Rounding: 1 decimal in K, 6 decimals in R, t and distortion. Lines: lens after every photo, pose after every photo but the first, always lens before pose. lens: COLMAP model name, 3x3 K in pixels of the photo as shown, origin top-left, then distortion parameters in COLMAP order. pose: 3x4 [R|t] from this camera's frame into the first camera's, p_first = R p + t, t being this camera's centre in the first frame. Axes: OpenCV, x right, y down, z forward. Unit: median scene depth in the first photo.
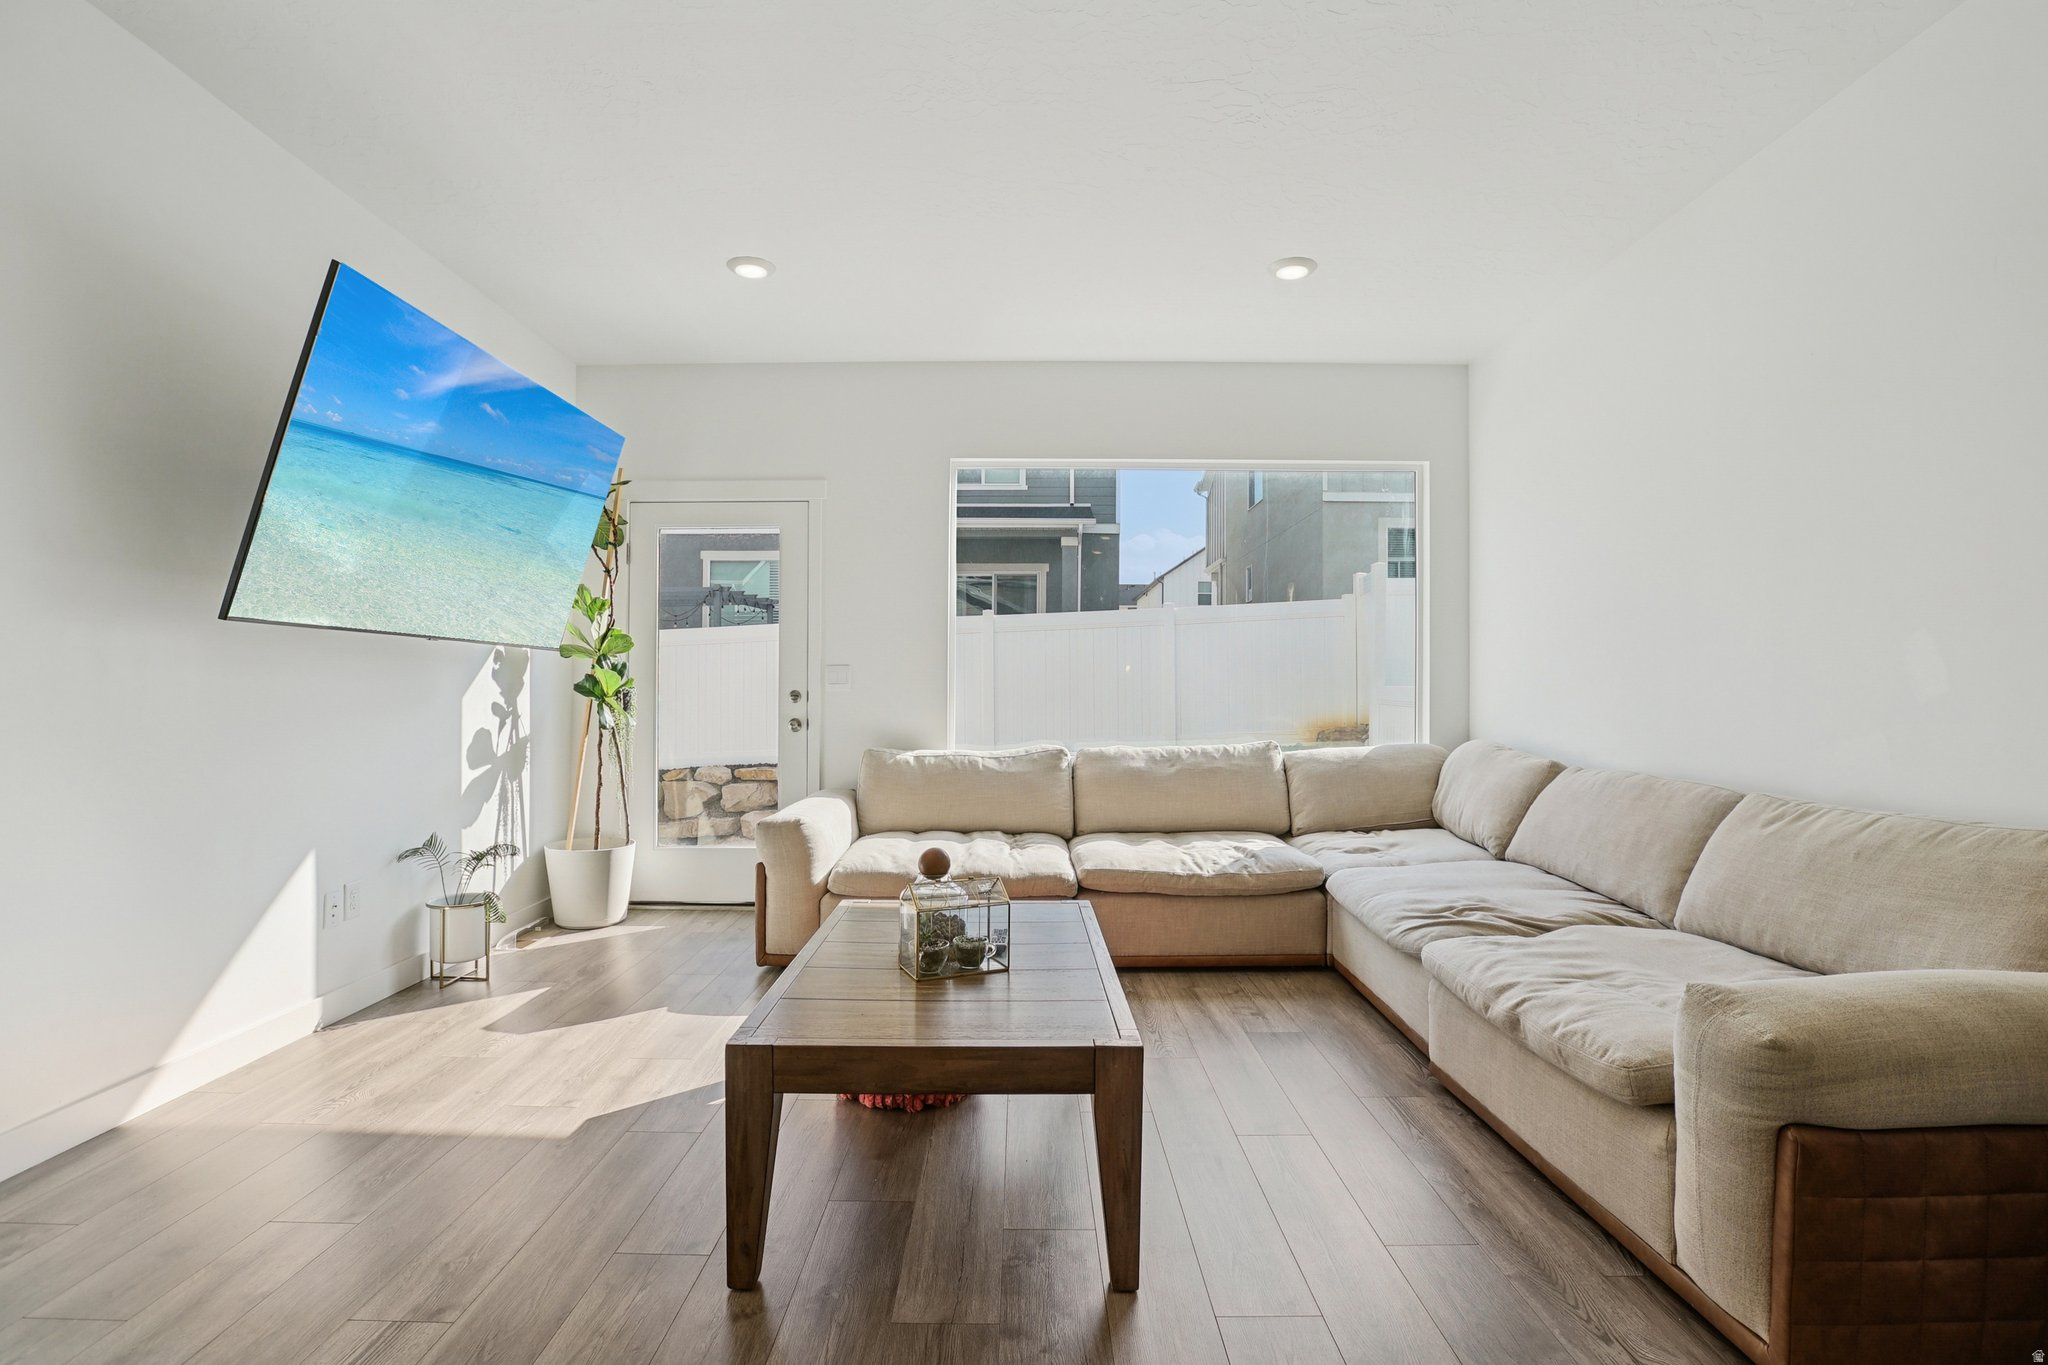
lens RADIAL K [[953.4, 0, 1020.0], [0, 953.4, 687.3], [0, 0, 1]] dist [-0.040844, 0.010562]
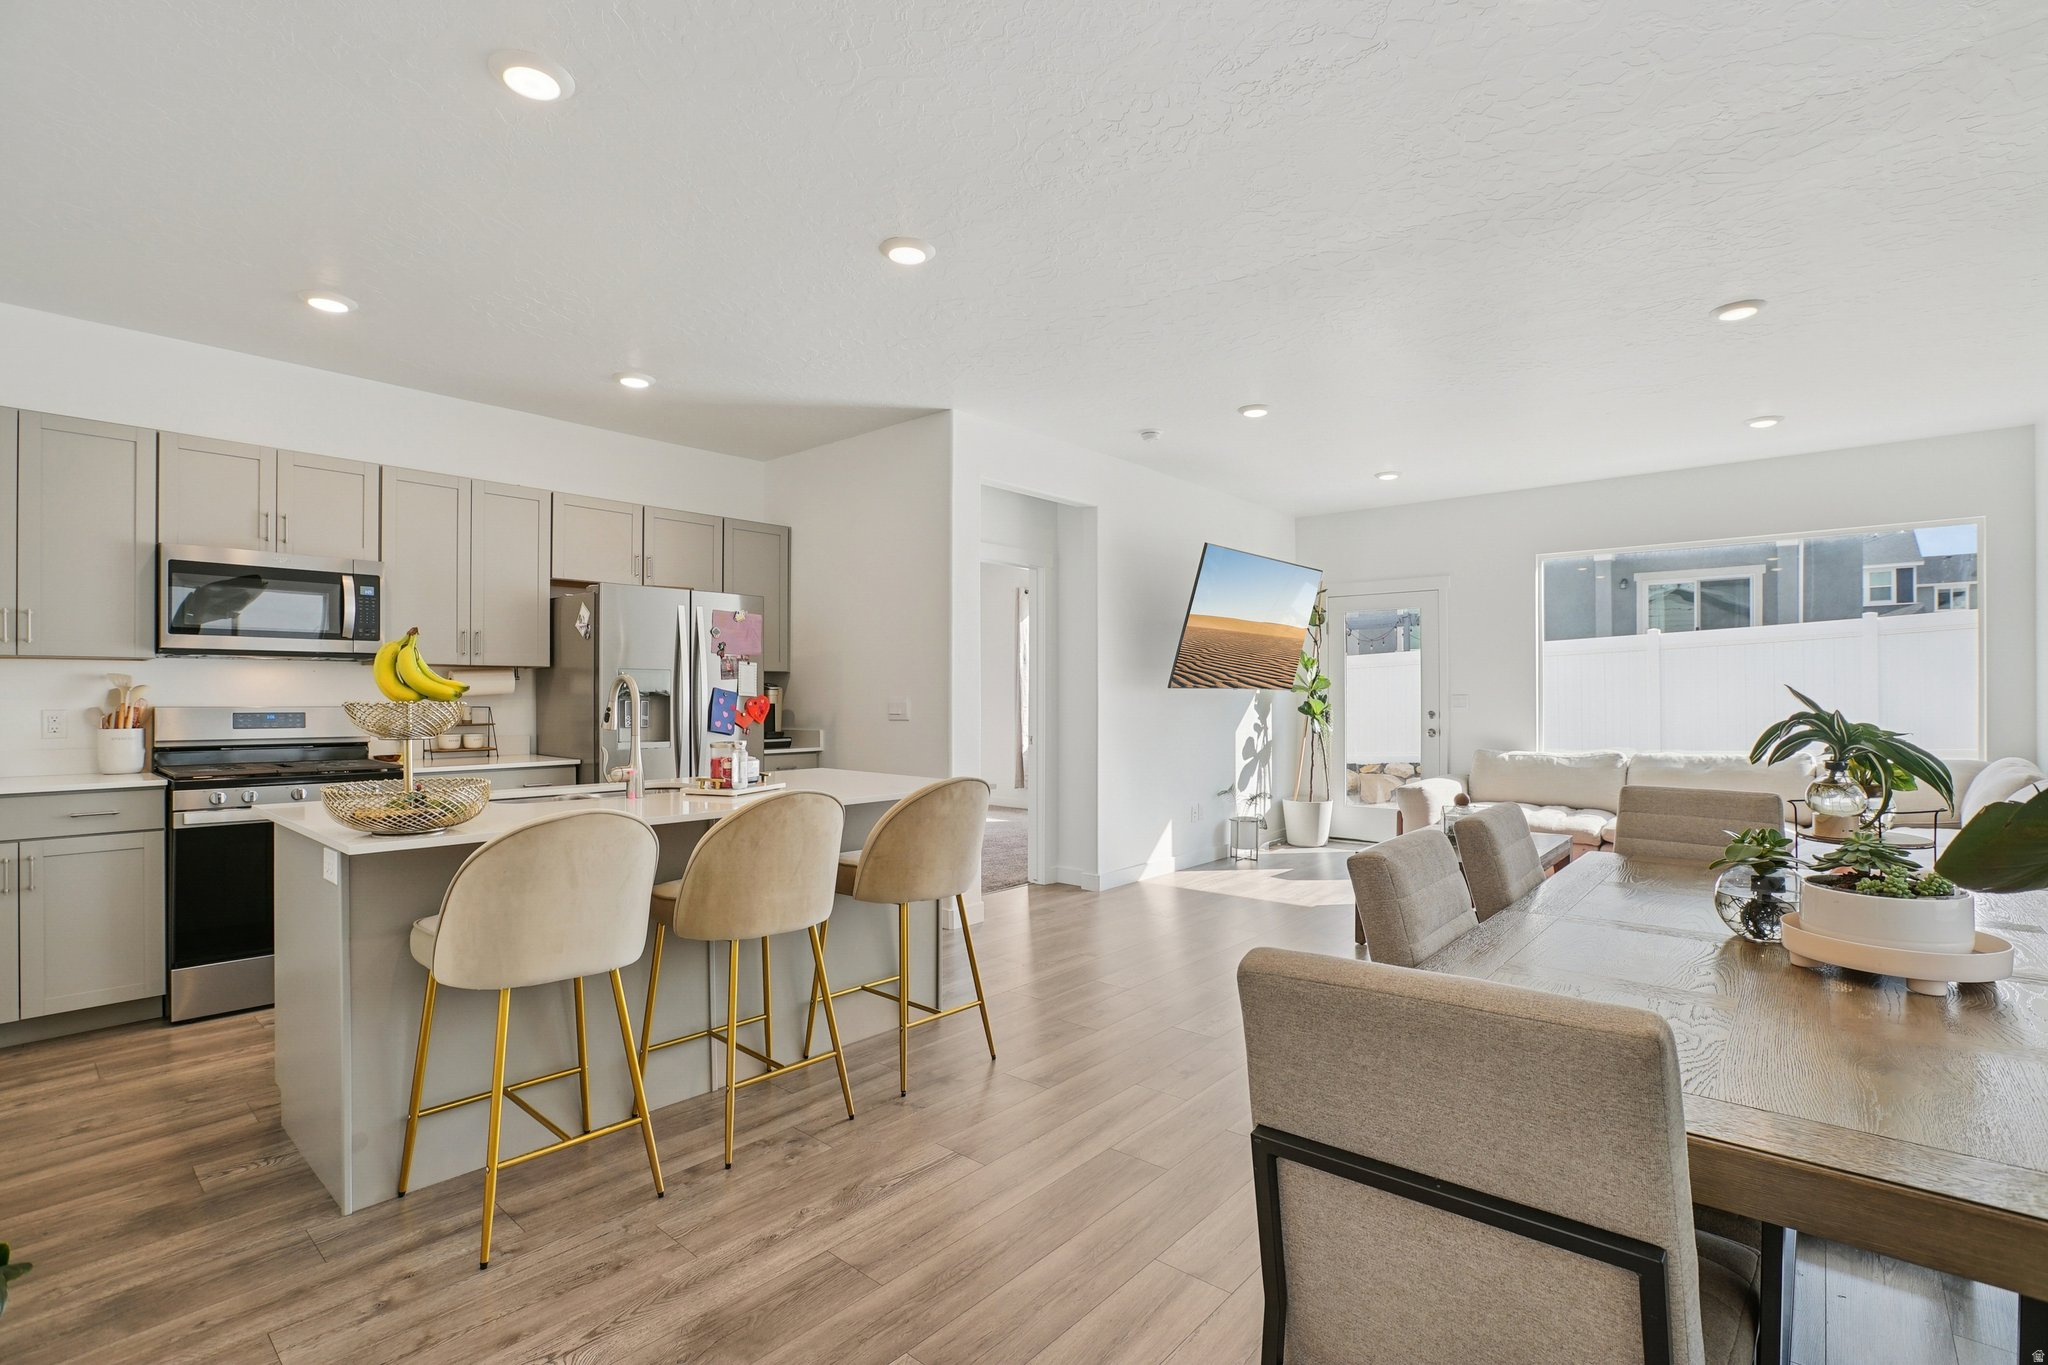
lens RADIAL K [[953.4, 0, 1026.7], [0, 953.4, 693.9], [0, 0, 1]] dist [-0.040844, 0.010562]
pose [[0.758341, -0.004885, -0.651840, 0.303334], [0.007872, 0.999968, 0.001664, -0.036059], [0.651811, -0.006393, 0.758355, -0.682004]]
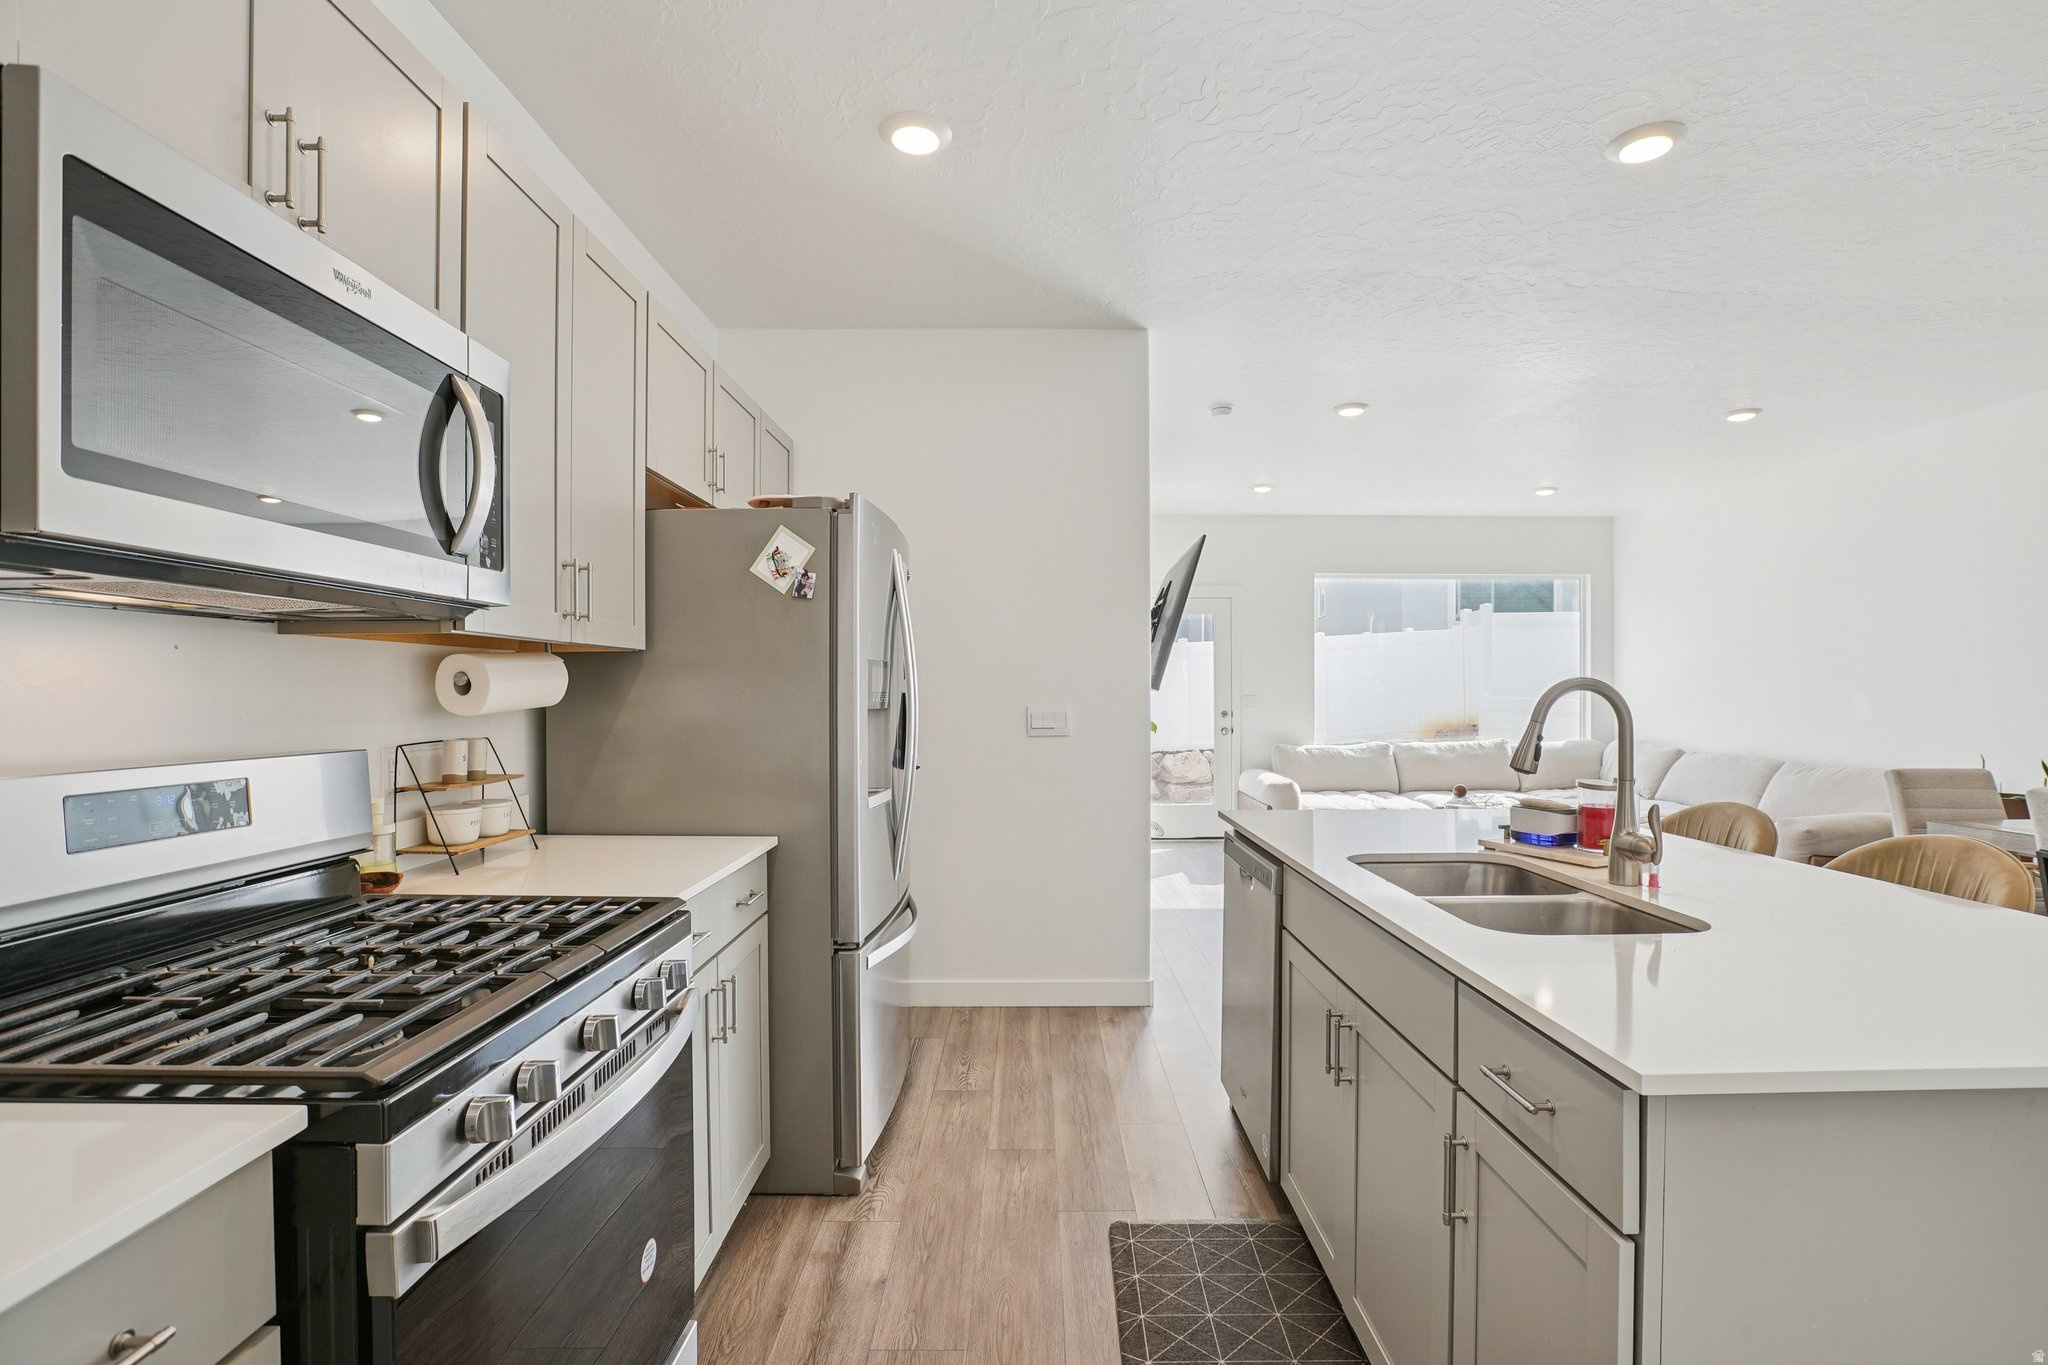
lens RADIAL K [[953.4, 0, 1036.9], [0, 953.4, 679.8], [0, 0, 1]] dist [-0.040844, 0.010562]
pose [[0.999850, -0.005941, 0.016266, -0.654385], [0.006028, 0.999968, -0.005279, -0.049588], [-0.016234, 0.005376, 0.999854, -0.749633]]
